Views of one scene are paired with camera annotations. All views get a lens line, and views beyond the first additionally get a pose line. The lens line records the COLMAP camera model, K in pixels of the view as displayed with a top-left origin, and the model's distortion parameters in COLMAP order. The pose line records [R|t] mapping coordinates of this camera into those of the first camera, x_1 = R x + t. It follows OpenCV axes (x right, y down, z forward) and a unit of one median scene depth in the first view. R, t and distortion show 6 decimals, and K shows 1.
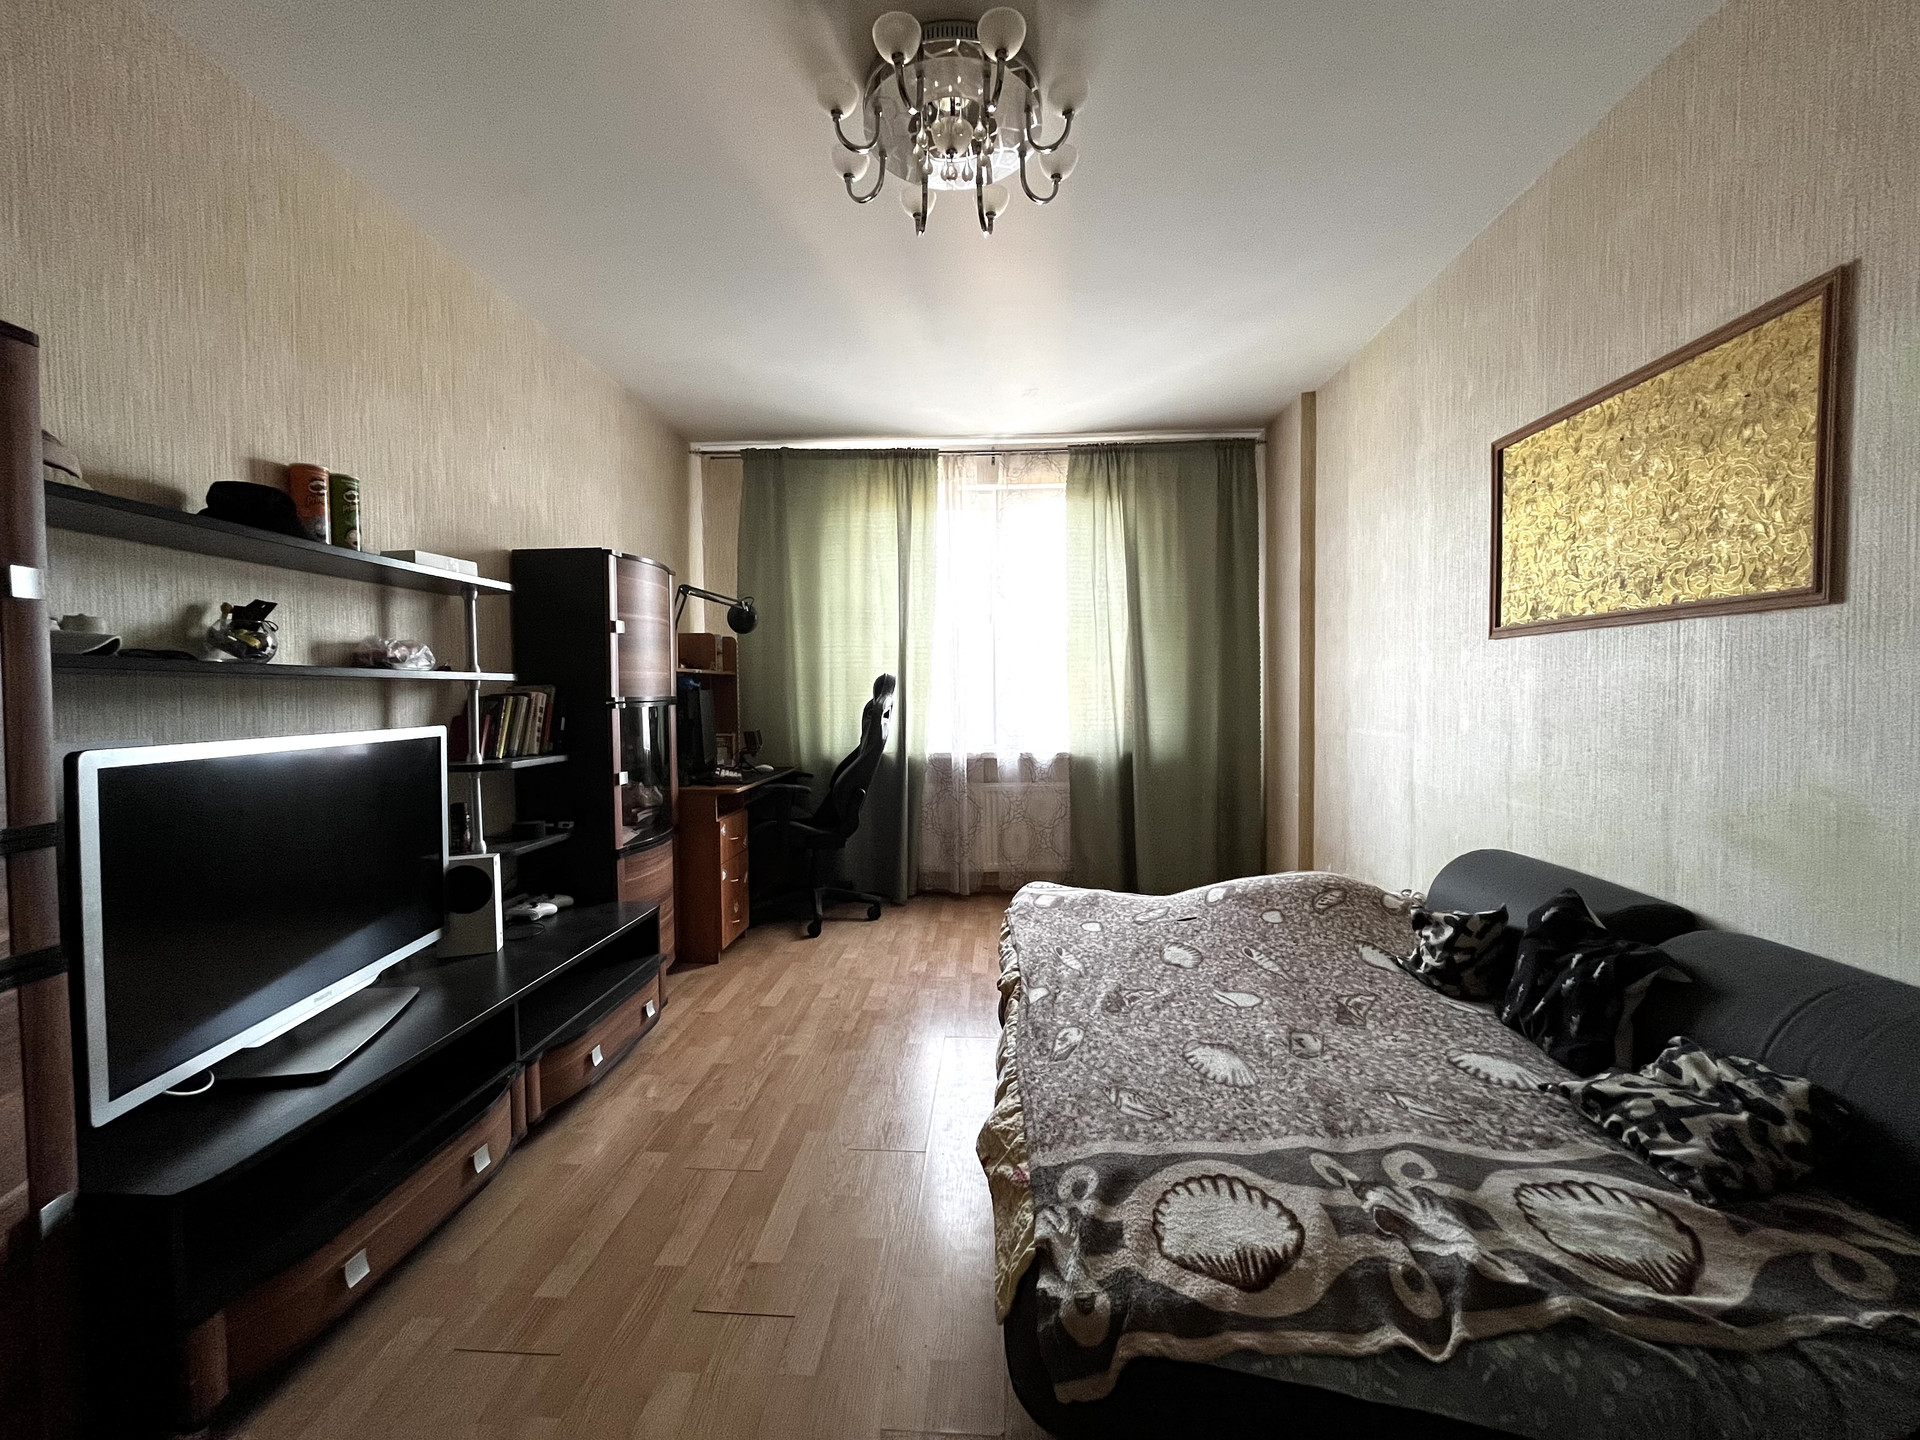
lens RADIAL K [[771.8, 0, 954.2], [0, 771.8, 720.3], [0, 0, 1]] dist [-0.000964, 0.000006]
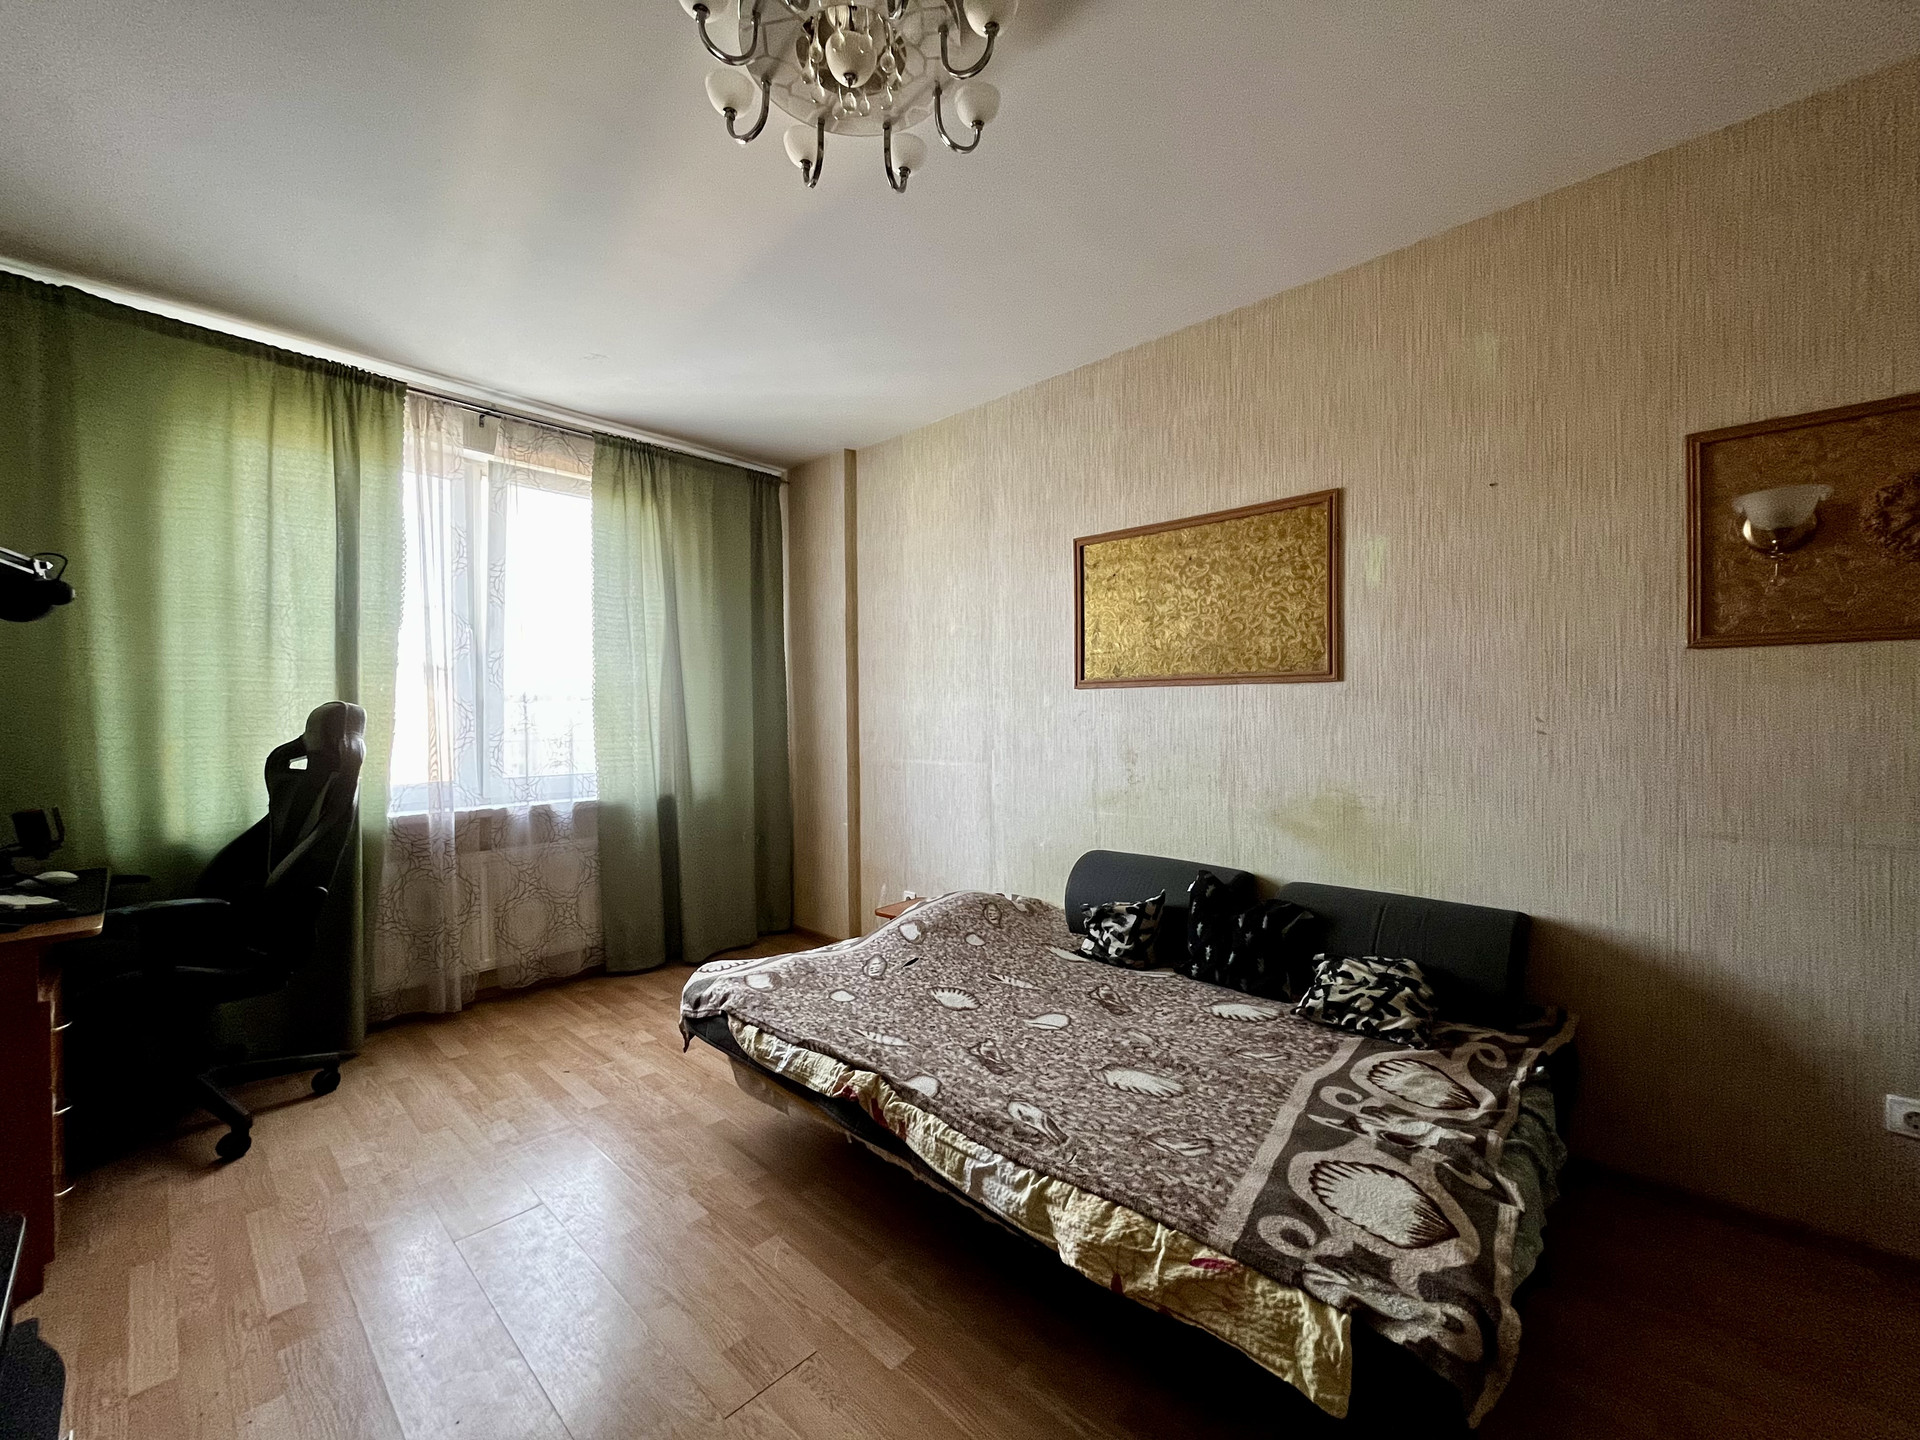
lens RADIAL K [[771.8, 0, 954.2], [0, 771.8, 720.3], [0, 0, 1]] dist [-0.000964, 0.000006]
pose [[0.641923, -0.002866, 0.766764, -0.475160], [0.028029, 0.999412, -0.019730, -0.034683], [-0.766257, 0.034157, 0.641626, 0.353929]]
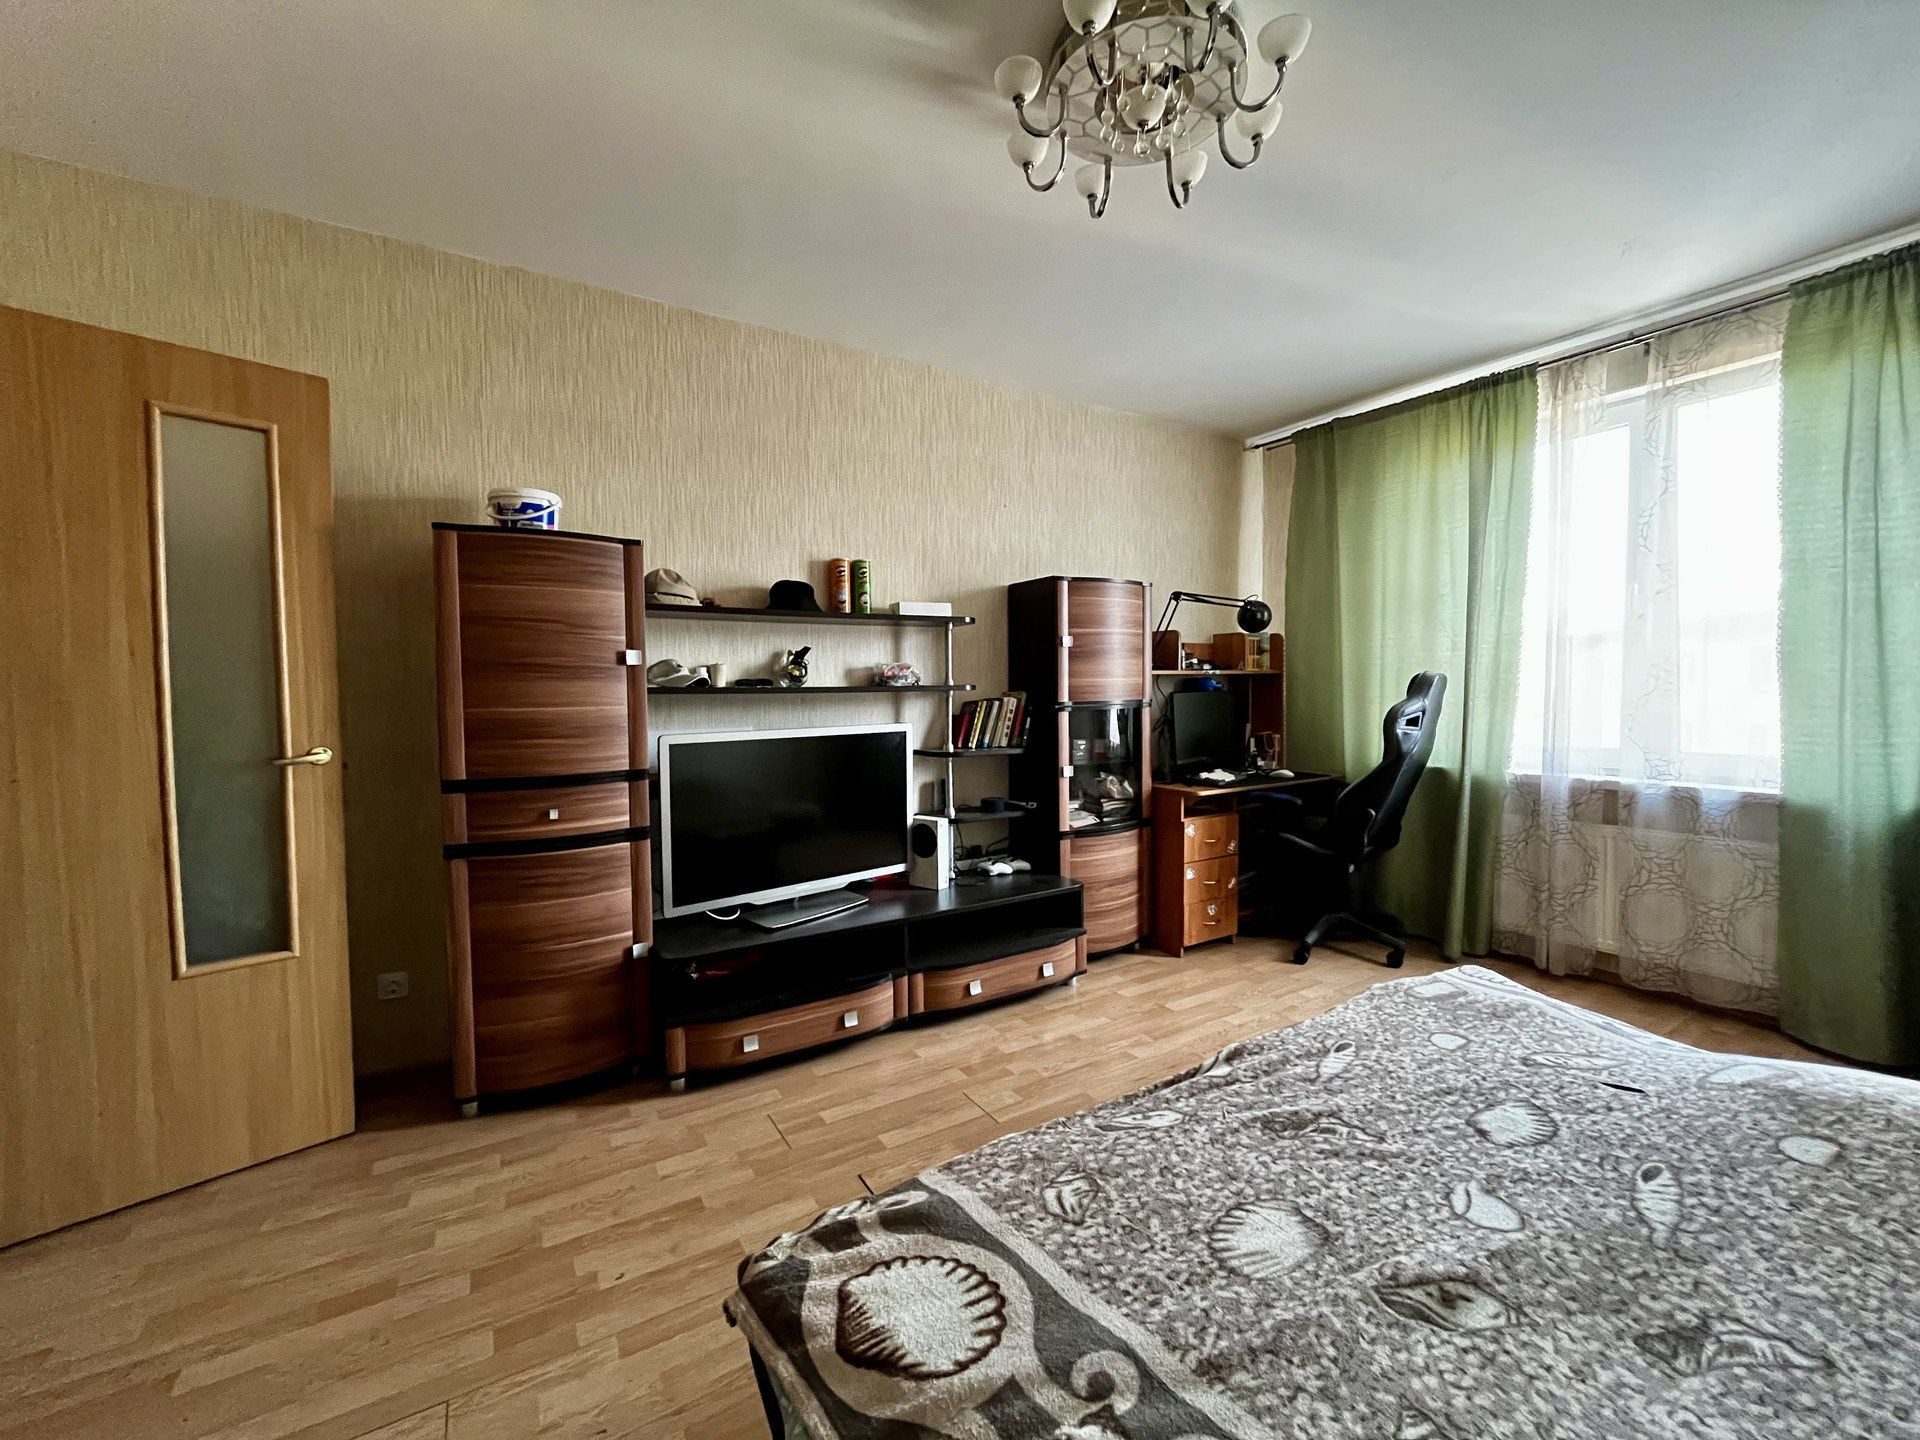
lens RADIAL K [[773.9, 0, 954.5], [0, 773.9, 720.8], [0, 0, 1]] dist [-0.001008, -0.000043]
pose [[0.572009, 0.038934, -0.819323, 0.551822], [-0.021307, 0.999241, 0.032607, -0.046026], [0.819971, -0.001194, 0.572404, 0.245680]]
